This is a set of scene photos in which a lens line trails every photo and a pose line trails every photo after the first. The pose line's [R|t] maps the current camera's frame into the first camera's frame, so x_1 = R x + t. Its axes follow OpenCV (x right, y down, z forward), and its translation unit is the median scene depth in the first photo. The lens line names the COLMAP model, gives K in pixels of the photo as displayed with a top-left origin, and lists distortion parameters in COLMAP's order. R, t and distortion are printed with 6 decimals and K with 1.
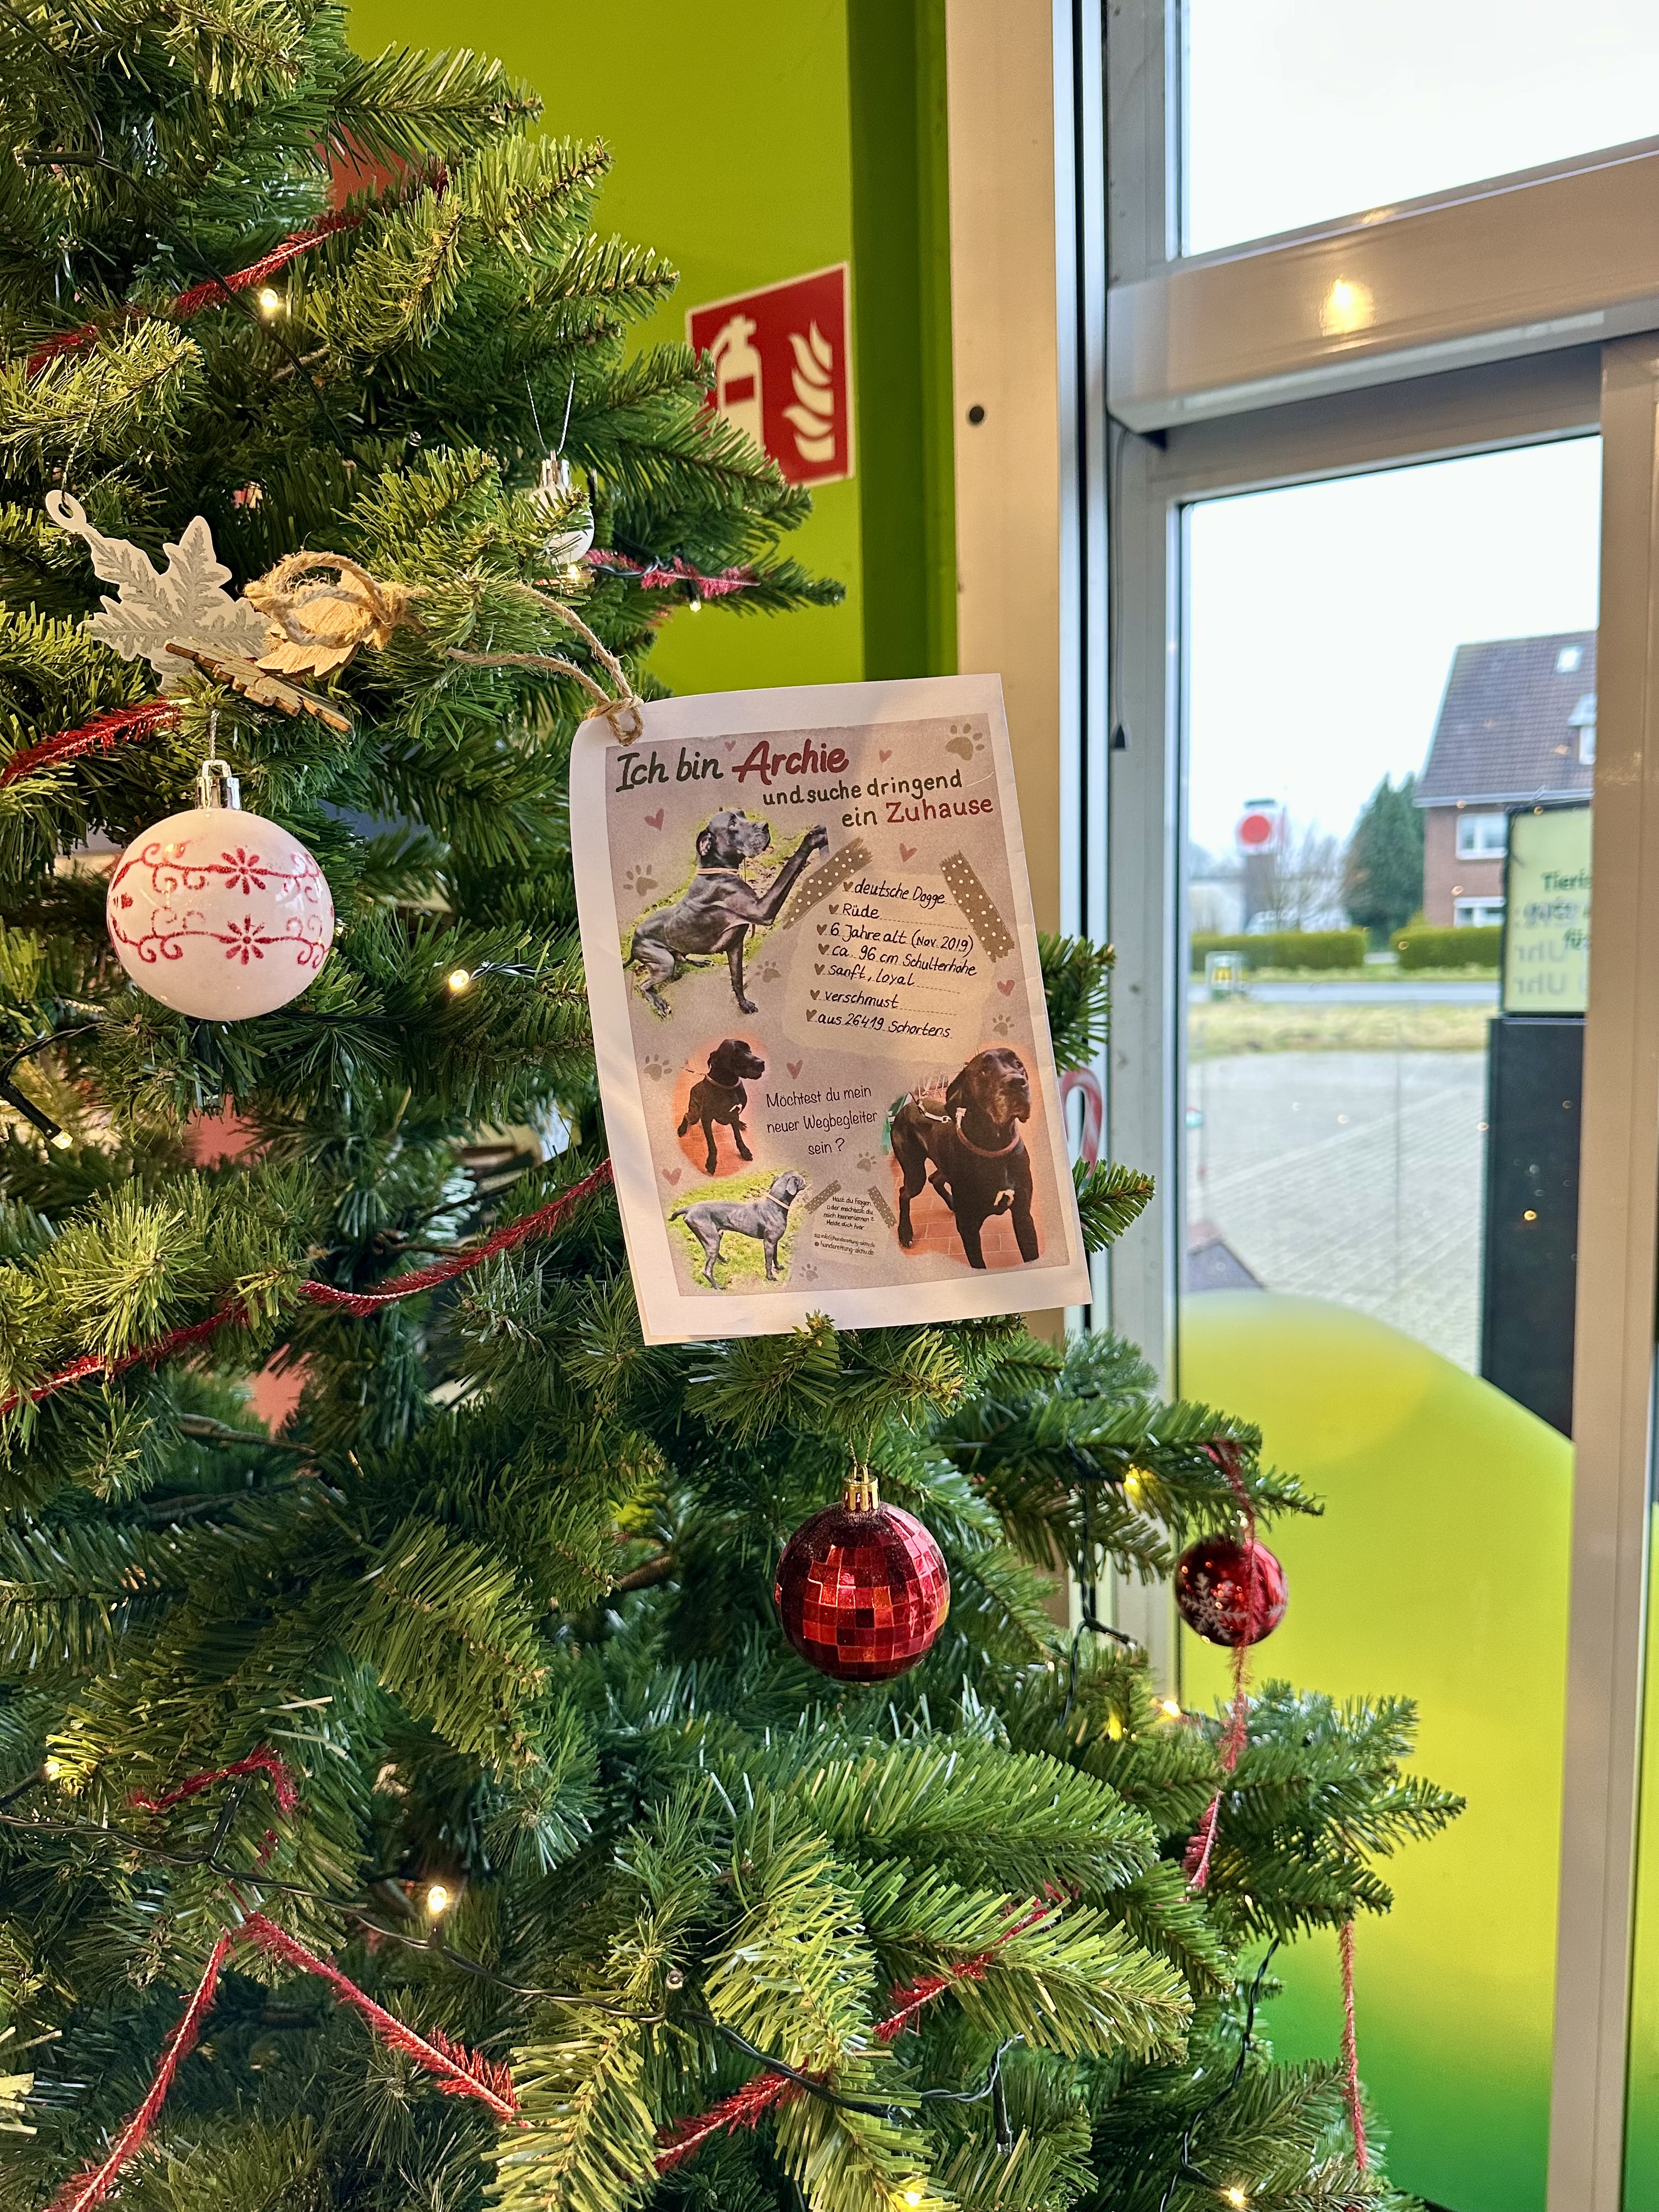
lens RADIAL K [[1596.5, 0, 821.9], [0, 1596.5, 1101.1], [0, 0, 1]] dist [0.065065, -0.087362]
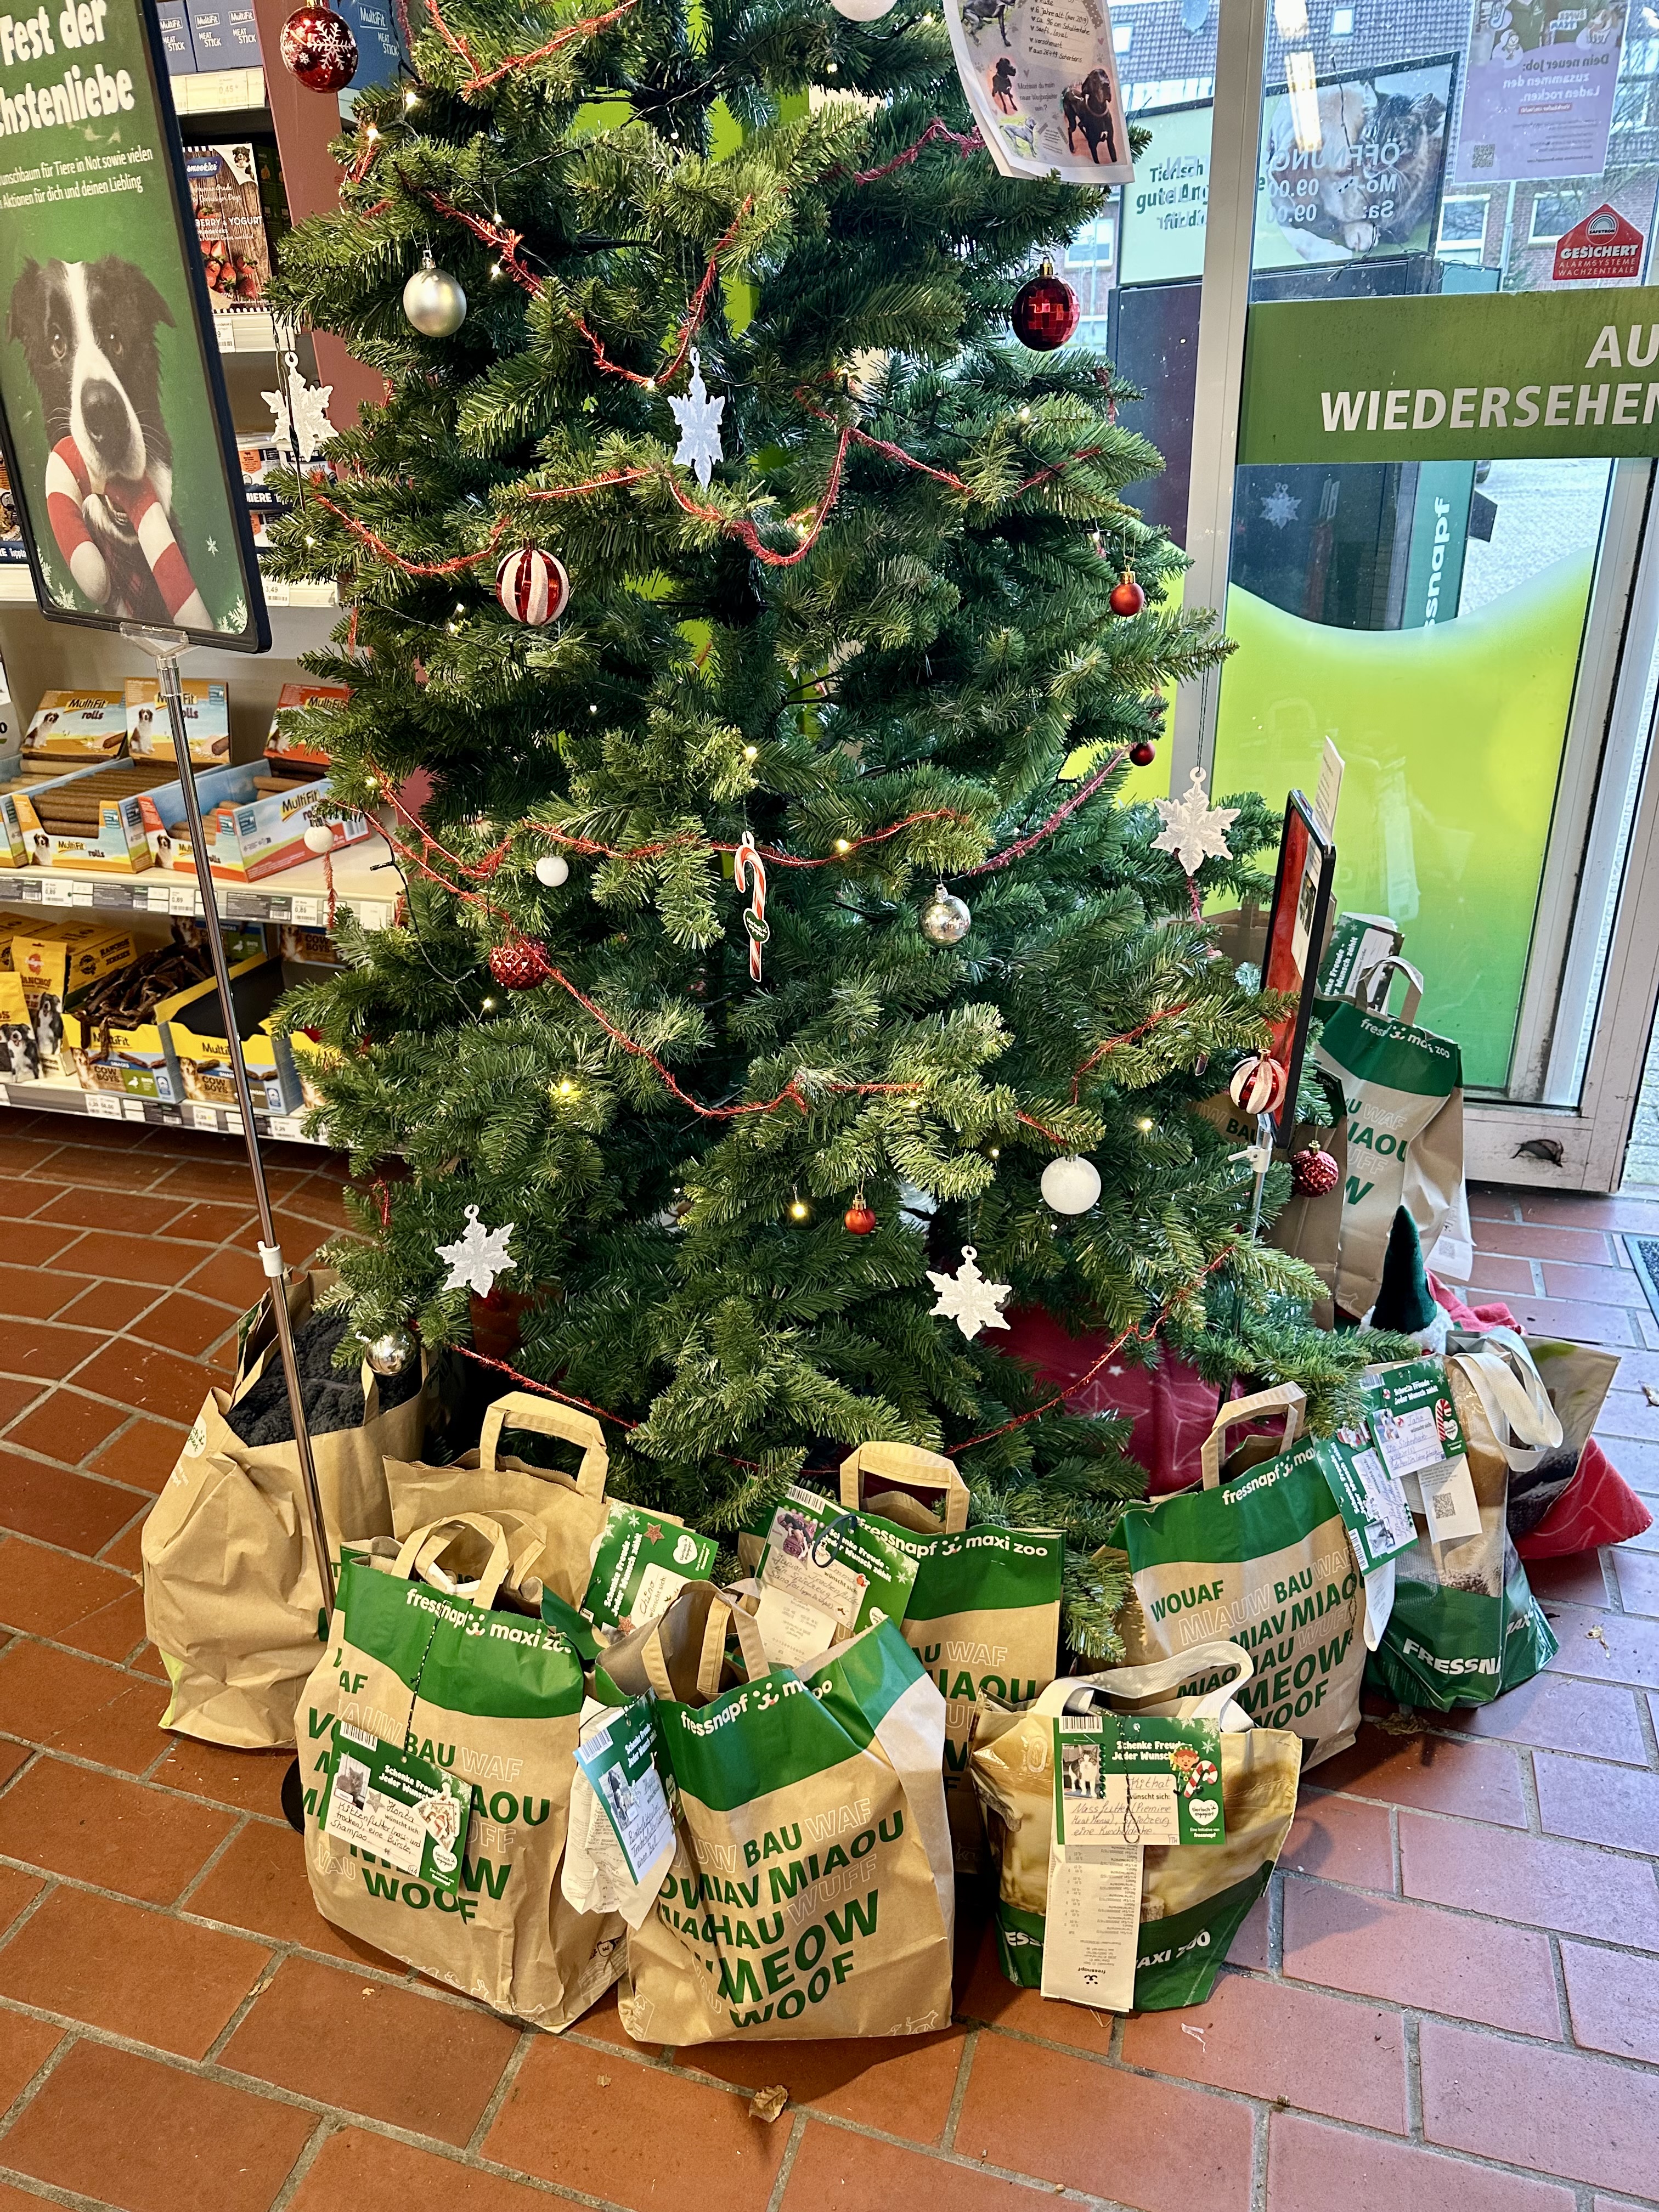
lens RADIAL K [[1596.5, 0, 827.5], [0, 1596.5, 1129.2], [0, 0, 1]] dist [0.065065, -0.087362]
pose [[0.955001, -0.134887, 0.264156, -1.153185], [0.040212, 0.941266, 0.335264, 0.646426], [-0.293863, -0.309556, 0.904334, -1.619087]]
